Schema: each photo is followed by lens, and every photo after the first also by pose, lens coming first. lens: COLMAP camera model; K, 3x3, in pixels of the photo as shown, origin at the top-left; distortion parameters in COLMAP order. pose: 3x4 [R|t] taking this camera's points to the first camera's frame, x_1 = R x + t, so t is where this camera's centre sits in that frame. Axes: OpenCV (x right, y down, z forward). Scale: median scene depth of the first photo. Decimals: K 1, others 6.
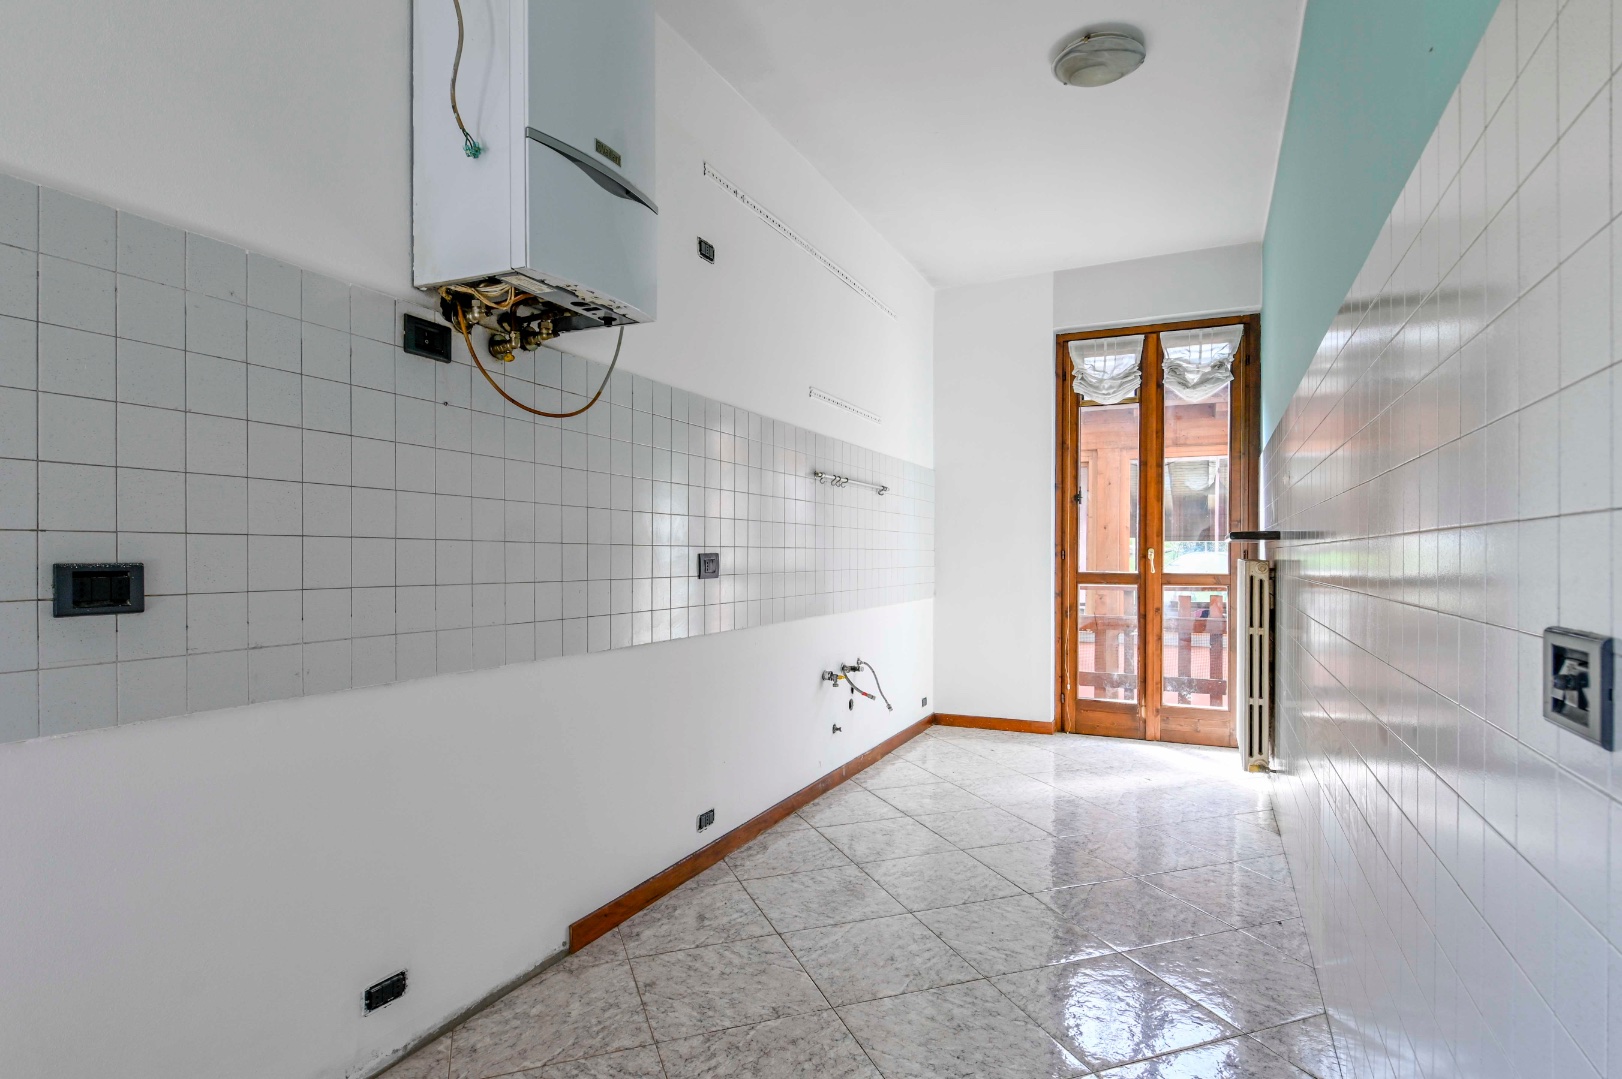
lens RADIAL K [[843.1, 0, 809.9], [0, 843.1, 560.0], [0, 0, 1]] dist [0.001592, -0.000396]
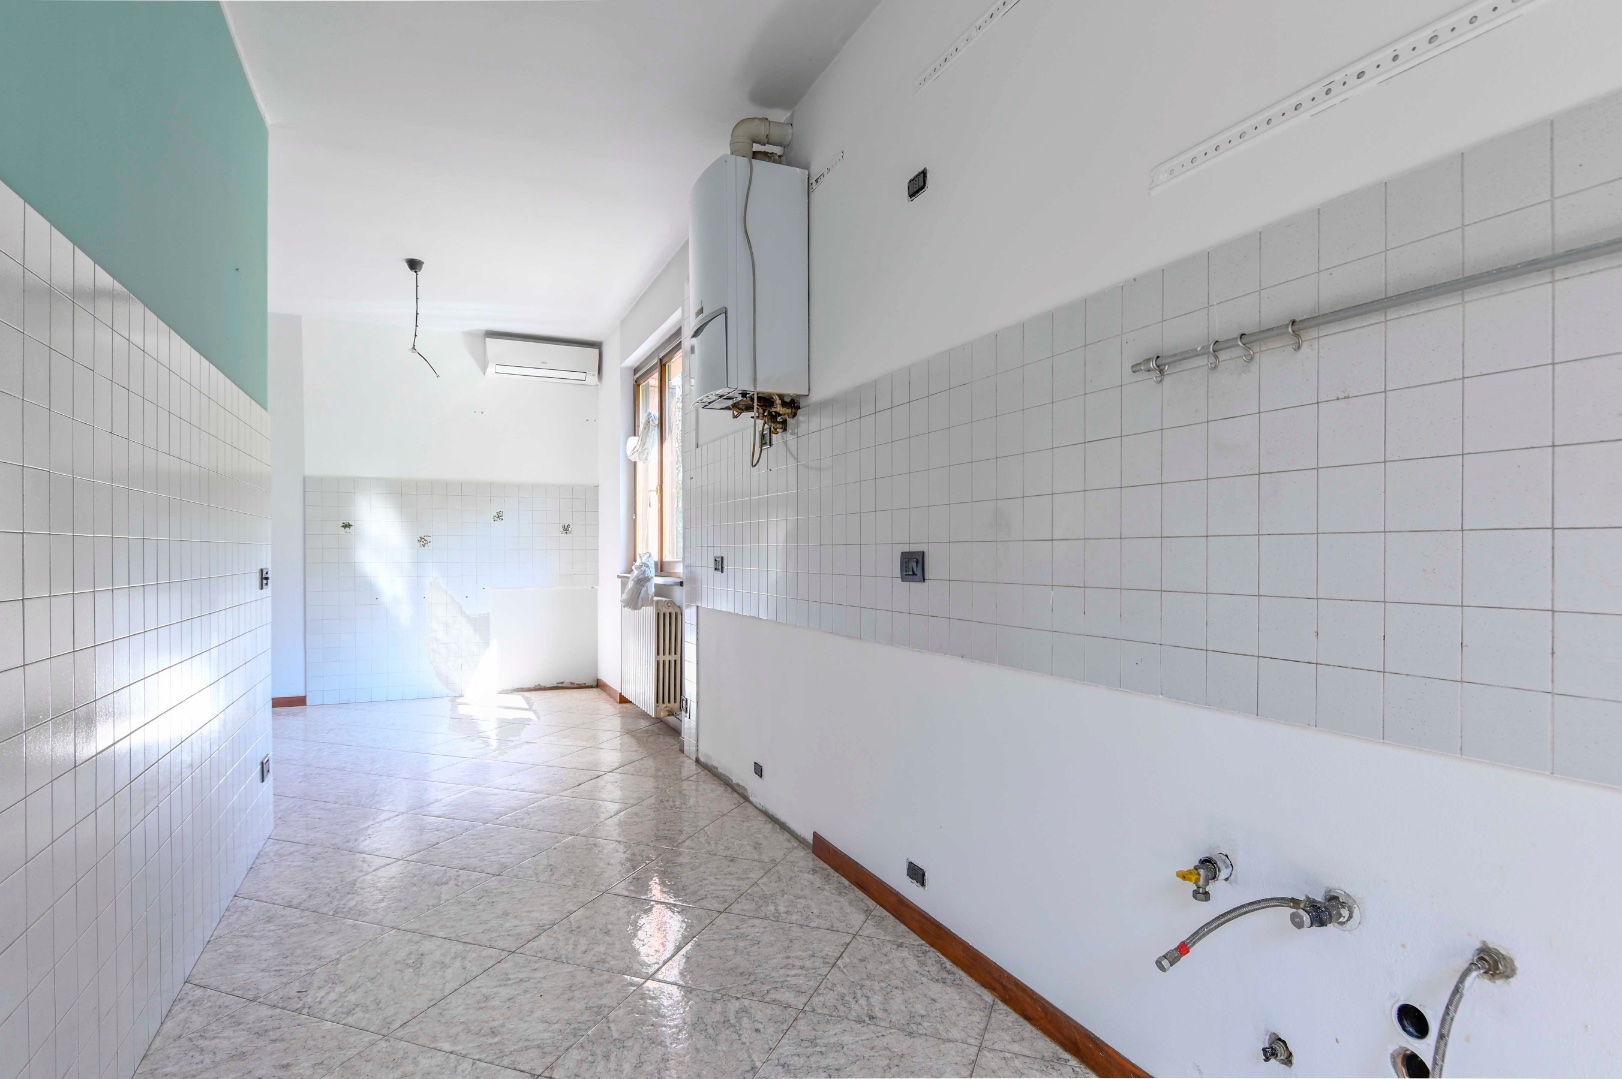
lens RADIAL K [[812.7, 0, 805.3], [0, 812.7, 545.9], [0, 0, 1]] dist [0.000145, -0.000121]
pose [[-0.642912, -0.000113, -0.765940, 0.686195], [-0.002409, 0.999995, 0.001874, -0.017922], [0.765936, 0.003050, -0.642910, 1.759256]]
